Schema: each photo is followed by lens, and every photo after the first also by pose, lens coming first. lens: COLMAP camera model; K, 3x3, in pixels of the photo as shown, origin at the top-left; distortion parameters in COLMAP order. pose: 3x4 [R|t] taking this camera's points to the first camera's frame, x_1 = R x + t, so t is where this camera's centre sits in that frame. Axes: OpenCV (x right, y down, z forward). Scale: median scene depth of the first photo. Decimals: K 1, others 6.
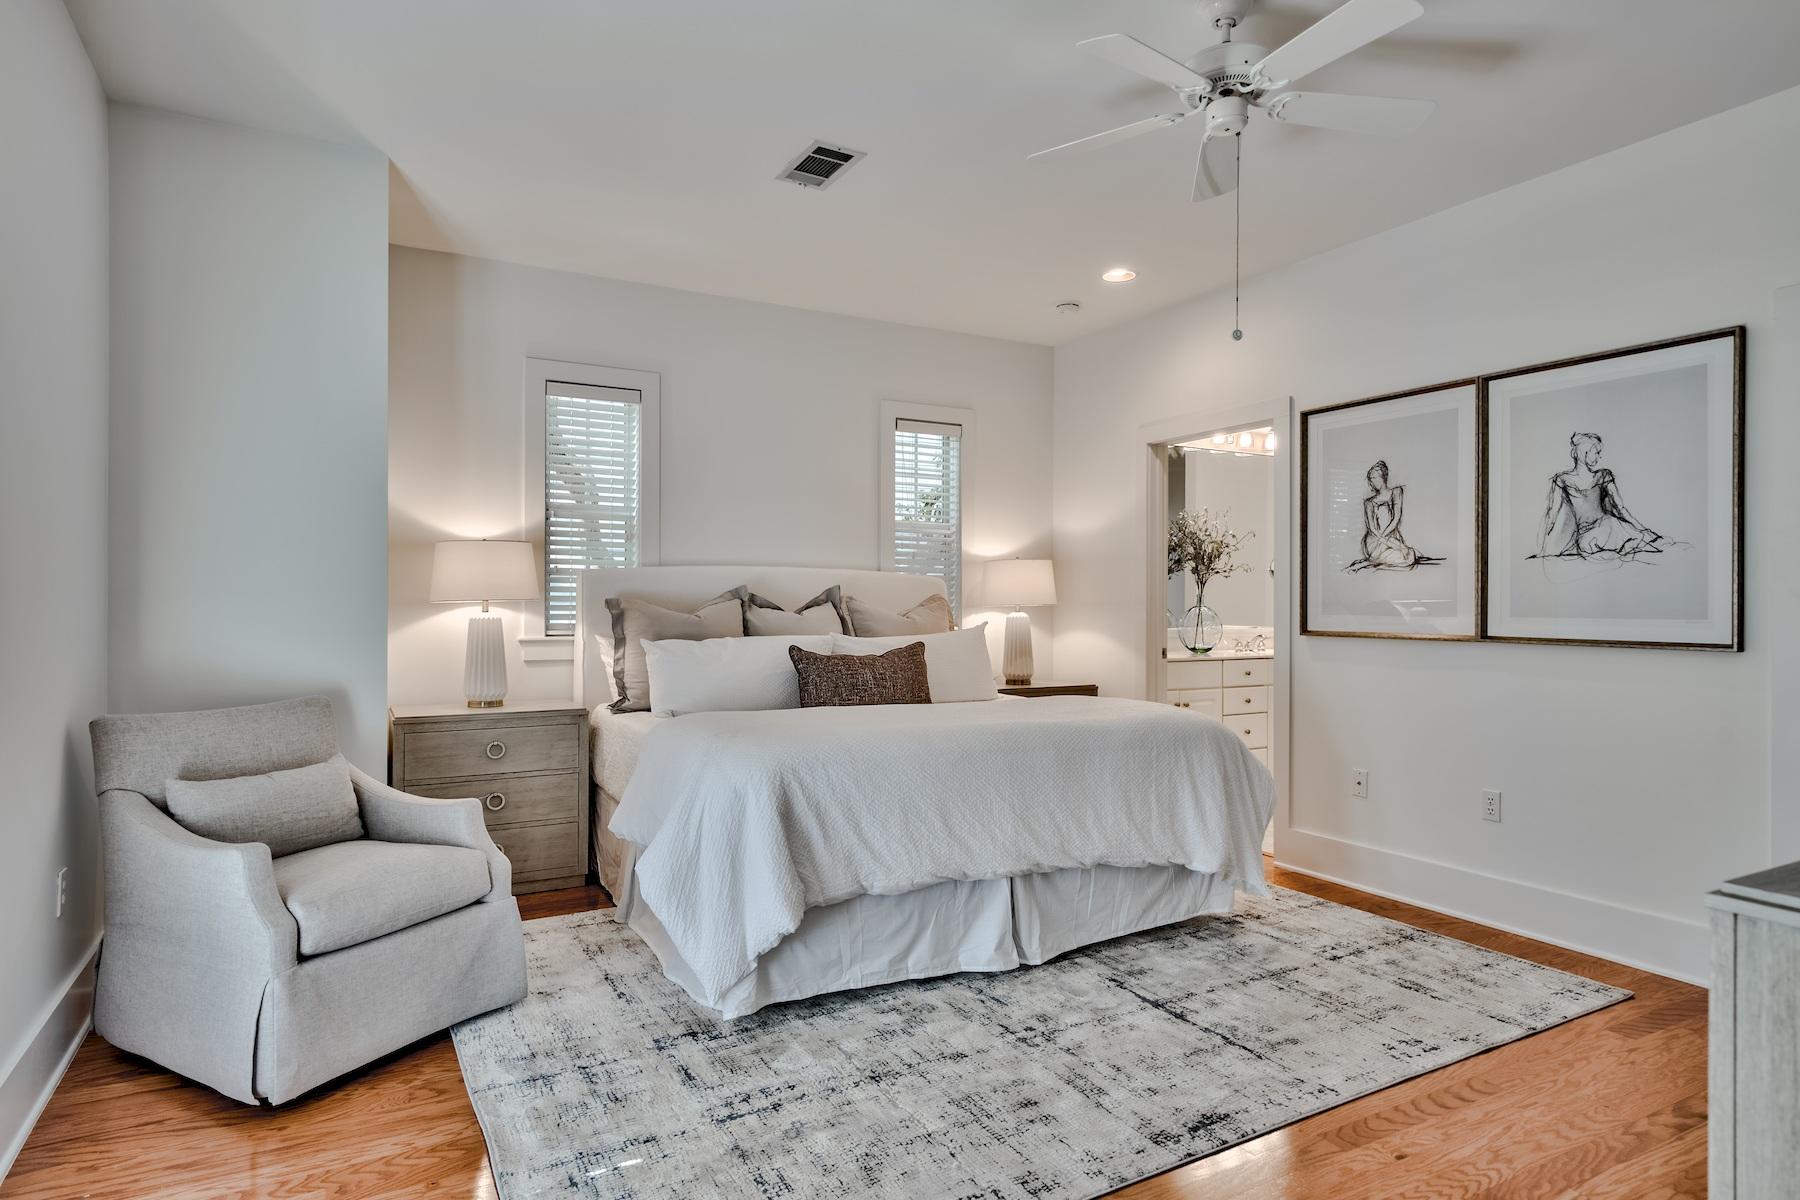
lens RADIAL K [[1000.0, 0, 900.0], [0, 1000.0, 600.0], [0, 0, 1]] dist [0.004081, 0.000197]
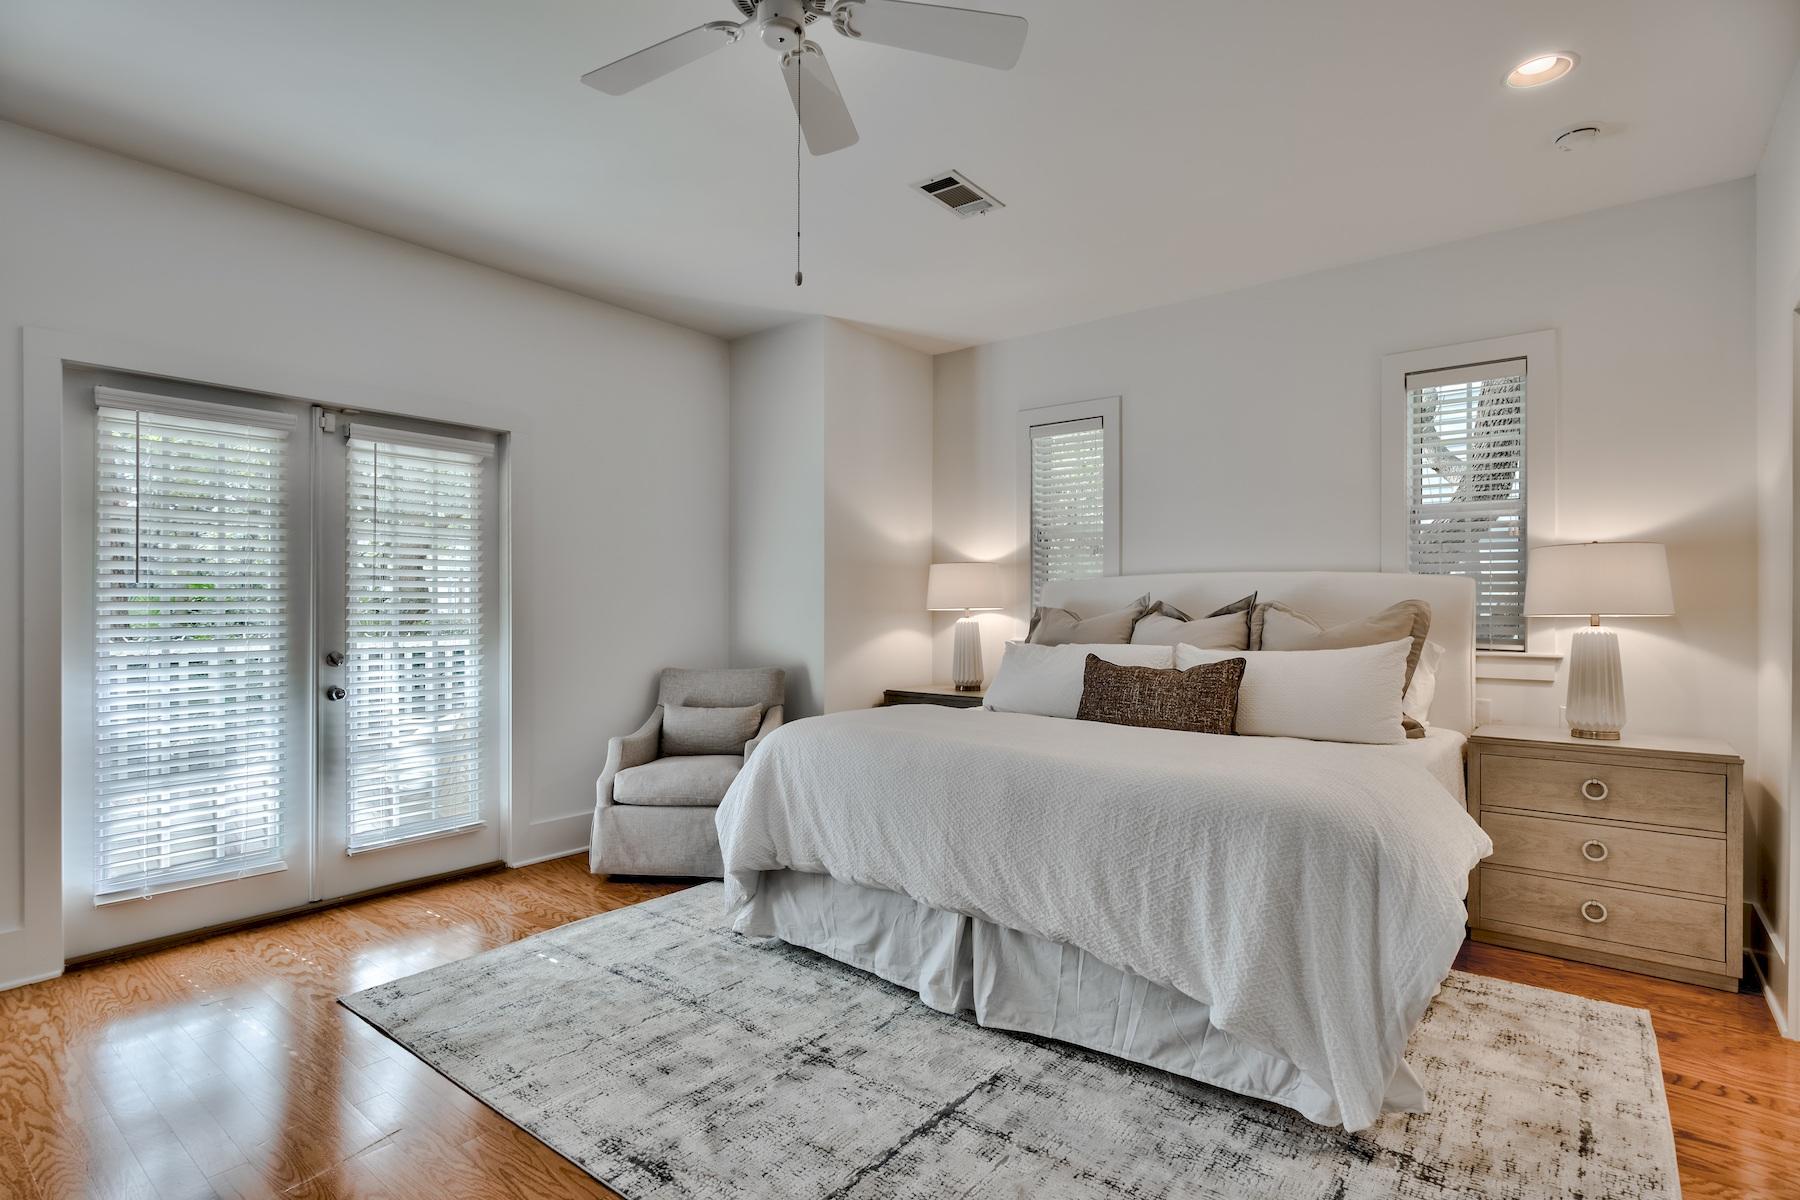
lens RADIAL K [[883.1, 0, 897.3], [0, 883.1, 605.5], [0, 0, 1]] dist [-0.010631, -0.000136]
pose [[0.385985, -0.003553, -0.922498, 0.837676], [-0.000491, 0.999992, -0.004057, 0.002106], [0.922505, 0.002019, 0.385980, 0.651927]]
